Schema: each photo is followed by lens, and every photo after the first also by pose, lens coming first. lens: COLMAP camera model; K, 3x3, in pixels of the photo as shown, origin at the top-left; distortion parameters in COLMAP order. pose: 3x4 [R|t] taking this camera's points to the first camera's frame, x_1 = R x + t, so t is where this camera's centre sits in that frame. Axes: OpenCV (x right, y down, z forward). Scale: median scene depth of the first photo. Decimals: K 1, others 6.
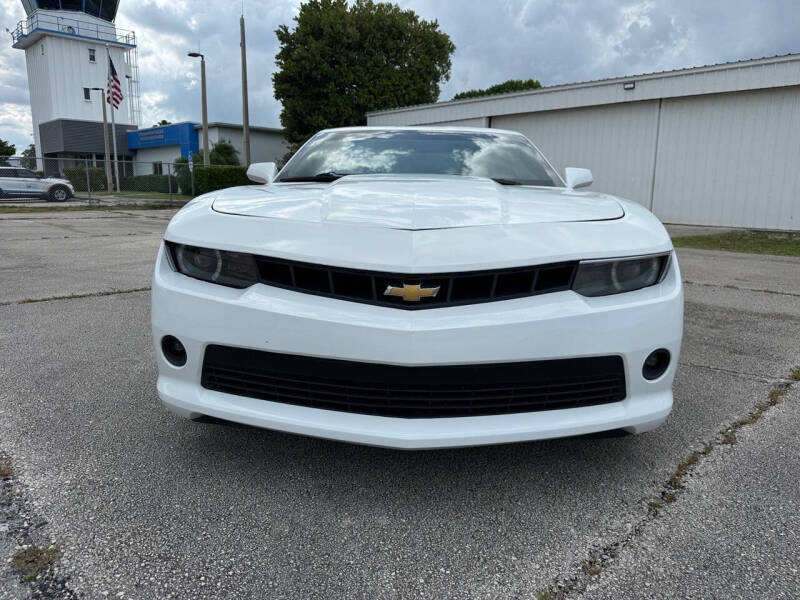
lens RADIAL K [[569.9, 0, 403.1], [0, 569.9, 301.5], [0, 0, 1]] dist [0.019588, -0.028431]
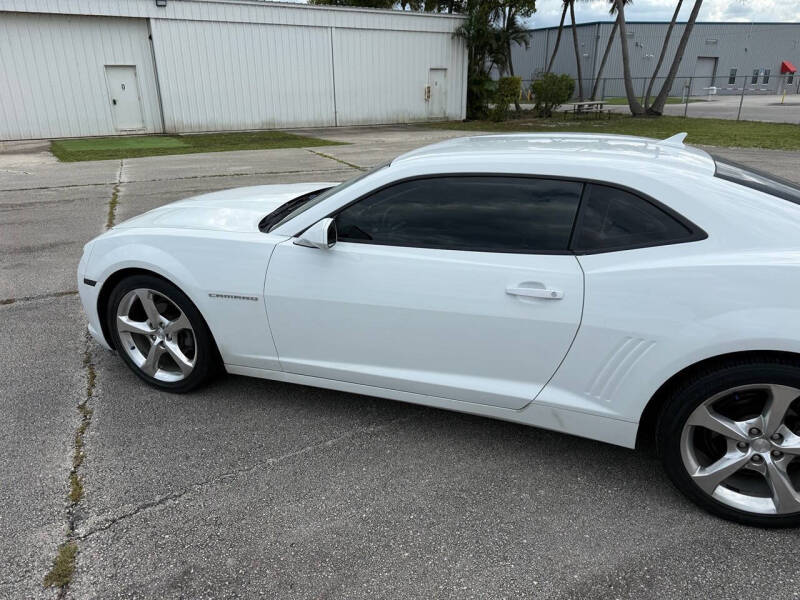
lens RADIAL K [[569.9, 0, 403.1], [0, 569.9, 301.5], [0, 0, 1]] dist [0.019588, -0.028431]
pose [[-0.338743, 0.328265, -0.881757, 1.787700], [-0.171743, 0.899845, 0.400977, -0.844994], [0.925071, 0.287264, -0.248439, 2.458337]]
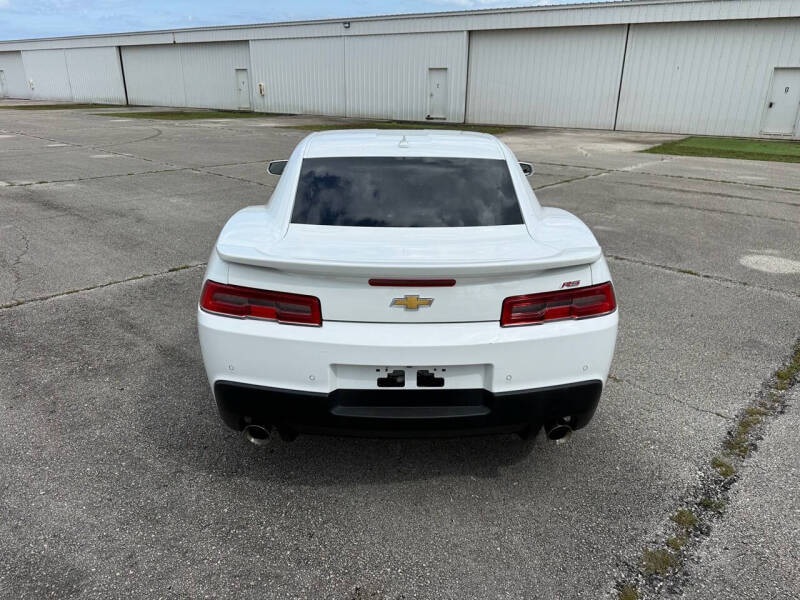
lens RADIAL K [[574.5, 0, 403.8], [0, 574.5, 299.5], [0, 0, 1]] dist [0.001288, -0.005781]
pose [[-0.998334, 0.000337, -0.057699, 0.172761], [-0.029754, 0.853768, 0.519803, -1.246349], [0.049437, 0.520654, -0.852335, 4.403840]]
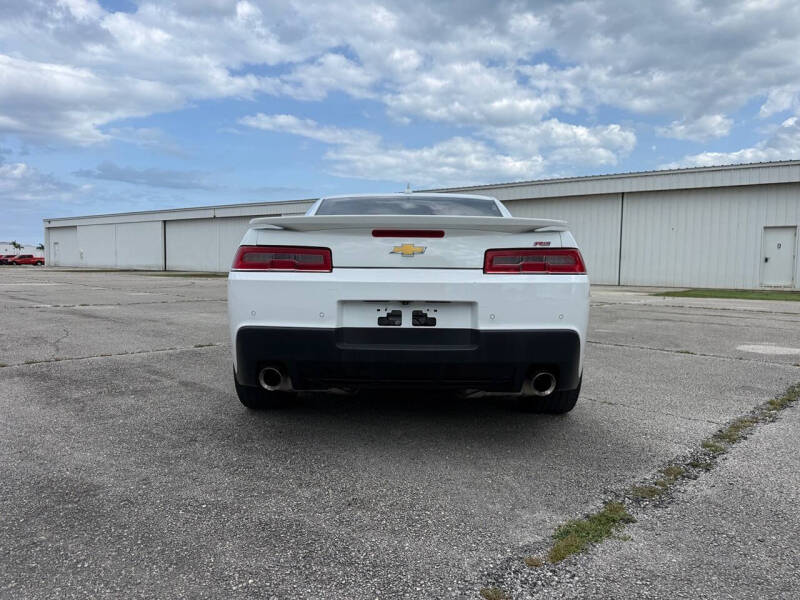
lens RADIAL K [[571.5, 0, 400.0], [0, 571.5, 300.0], [0, 0, 1]] dist [0.020992, -0.034312]
pose [[-0.999671, -0.017310, -0.018929, 0.133142], [-0.021513, 0.967678, 0.251271, -0.873467], [0.013967, 0.251595, -0.967732, 4.778763]]
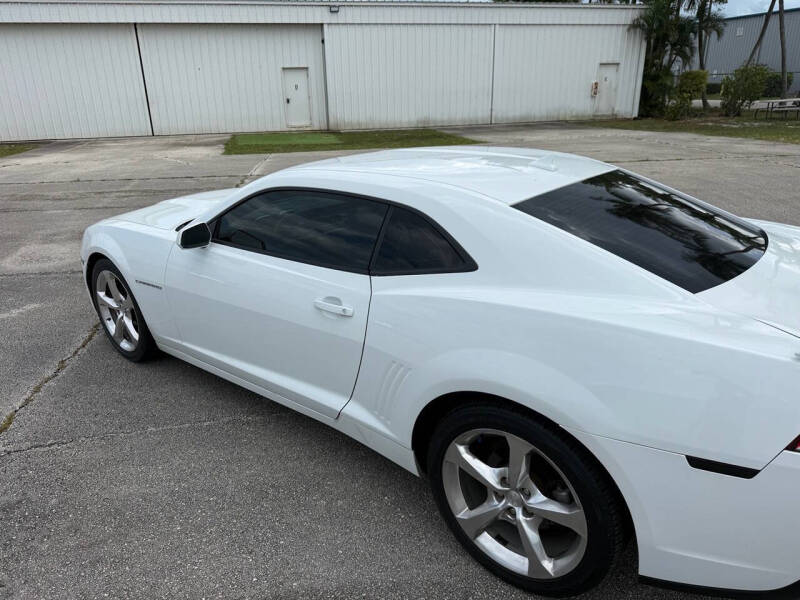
lens RADIAL K [[570.6, 0, 396.6], [0, 570.6, 299.6], [0, 0, 1]] dist [0.020142, -0.035106]
pose [[-0.620250, 0.281685, -0.732081, 1.420150], [-0.132456, 0.882282, 0.451701, -1.029221], [0.773140, 0.377136, -0.509925, 3.182103]]
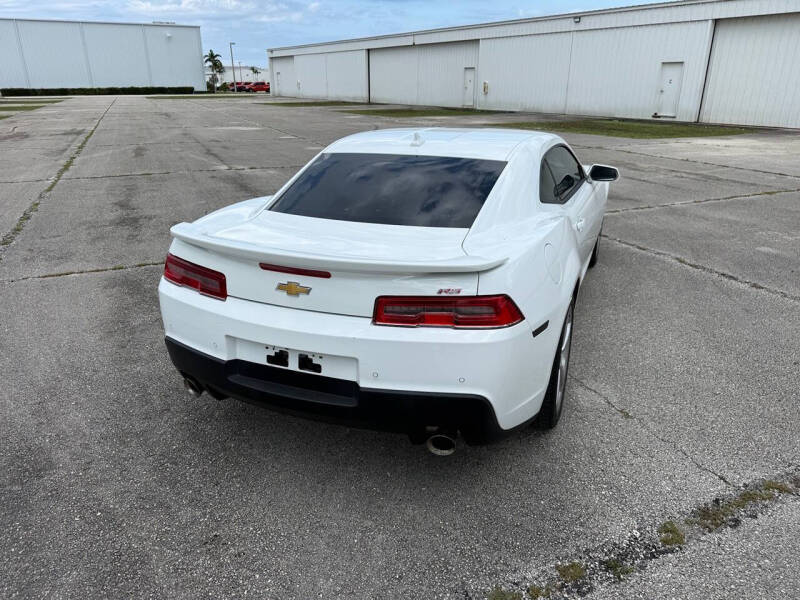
lens RADIAL K [[571.5, 0, 400.0], [0, 571.5, 300.0], [0, 0, 1]] dist [0.020992, -0.034312]
pose [[-0.940242, -0.128548, 0.315311, -0.512987], [0.057475, 0.852802, 0.519062, -1.248883], [-0.335622, 0.506167, -0.794452, 4.339442]]
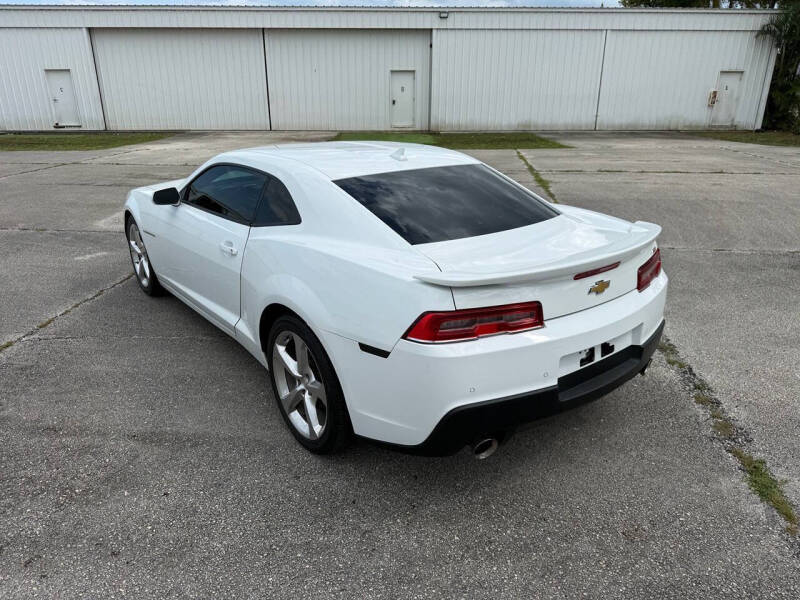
lens RADIAL K [[569.9, 0, 403.1], [0, 569.9, 301.5], [0, 0, 1]] dist [0.019588, -0.028431]
pose [[-0.770294, 0.216475, -0.599821, 1.265158], [-0.126071, 0.870356, 0.476012, -1.204783], [0.625102, 0.442289, -0.643139, 4.029563]]
